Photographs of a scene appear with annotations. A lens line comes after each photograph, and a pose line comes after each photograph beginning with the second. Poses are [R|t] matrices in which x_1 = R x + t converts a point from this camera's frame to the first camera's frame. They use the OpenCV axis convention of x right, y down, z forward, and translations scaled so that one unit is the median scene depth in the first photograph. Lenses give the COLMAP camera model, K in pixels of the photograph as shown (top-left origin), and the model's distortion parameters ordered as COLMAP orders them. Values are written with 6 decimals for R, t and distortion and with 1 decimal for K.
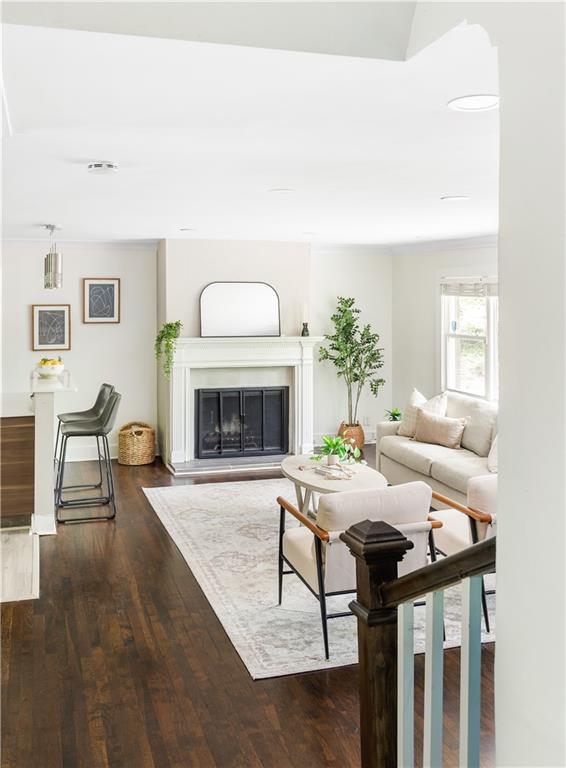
lens RADIAL K [[748.6, 0, 260.1], [0, 748.6, 293.8], [0, 0, 1]] dist [0.003805, 0.003432]
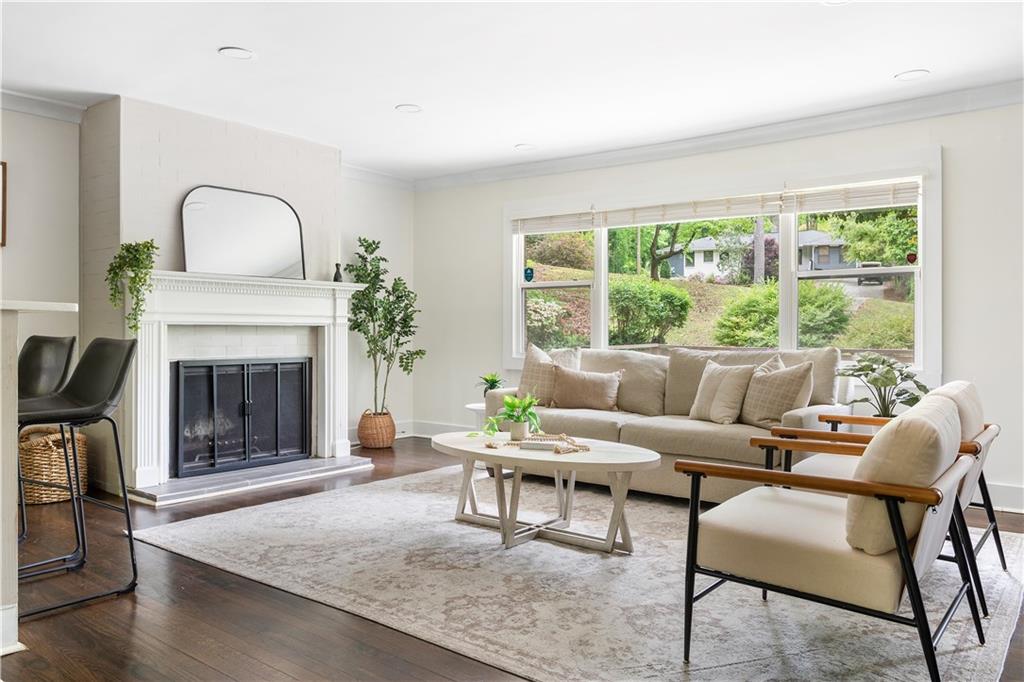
lens RADIAL K [[755.9, 0, 535.6], [0, 755.9, 331.3], [0, 0, 1]] dist [-0.005552, -0.003185]
pose [[0.812007, -0.000197, 0.583648, -0.196497], [-0.004148, 0.999973, 0.006108, 0.096217], [-0.583633, -0.007380, 0.811984, 0.338008]]
